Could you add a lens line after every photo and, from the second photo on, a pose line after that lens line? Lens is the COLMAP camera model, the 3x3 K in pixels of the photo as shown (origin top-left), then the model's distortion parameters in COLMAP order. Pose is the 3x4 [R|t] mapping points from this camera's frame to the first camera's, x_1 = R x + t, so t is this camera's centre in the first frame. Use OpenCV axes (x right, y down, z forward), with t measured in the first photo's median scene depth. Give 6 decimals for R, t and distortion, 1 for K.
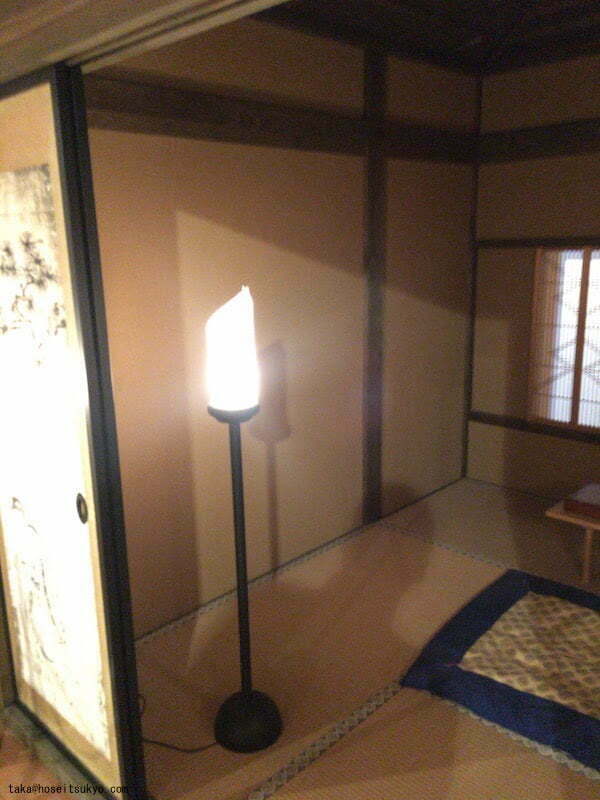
lens RADIAL K [[674.8, 0, 300.0], [0, 674.8, 400.0], [0, 0, 1]] dist [0.059580, -0.068013]
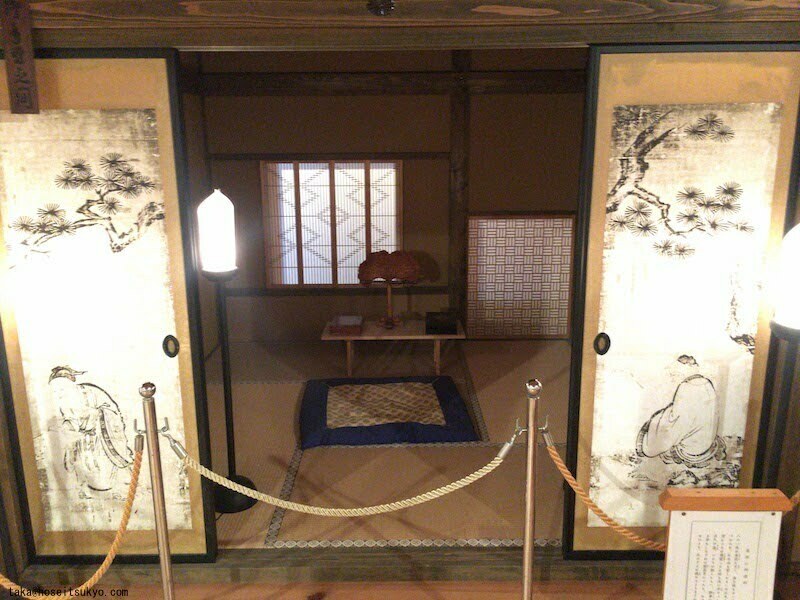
lens RADIAL K [[674.8, 0, 400.0], [0, 674.8, 300.0], [0, 0, 1]] dist [0.059580, -0.068013]
pose [[0.714616, -0.143170, 0.684709, -0.662377], [0.151746, 0.987251, 0.048057, 0.047999], [-0.682859, 0.069560, 0.727231, -0.264392]]
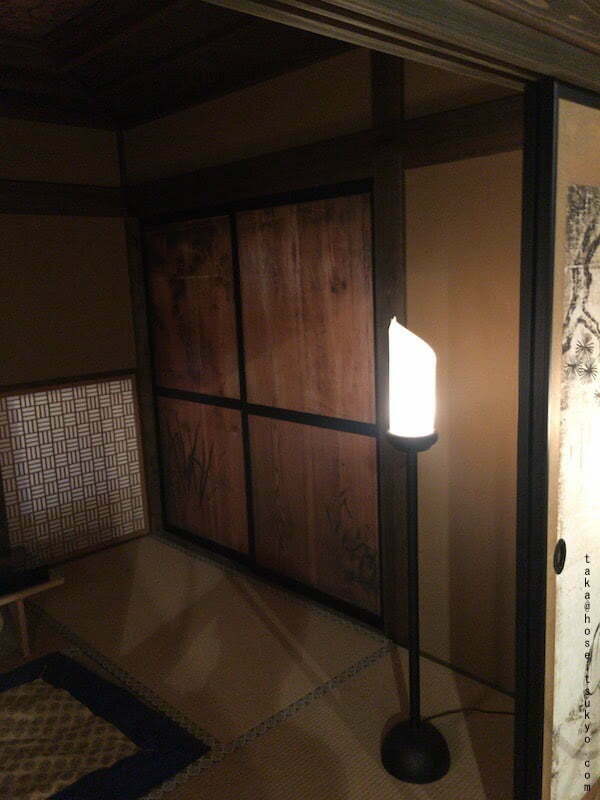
lens RADIAL K [[677.5, 0, 300.0], [0, 677.5, 400.0], [0, 0, 1]] dist [0.072879, -0.111919]
pose [[0.030164, -0.152316, 0.987871, -0.394105], [0.271868, 0.952311, 0.138532, -0.091825], [-0.961862, 0.264392, 0.070136, 0.418218]]
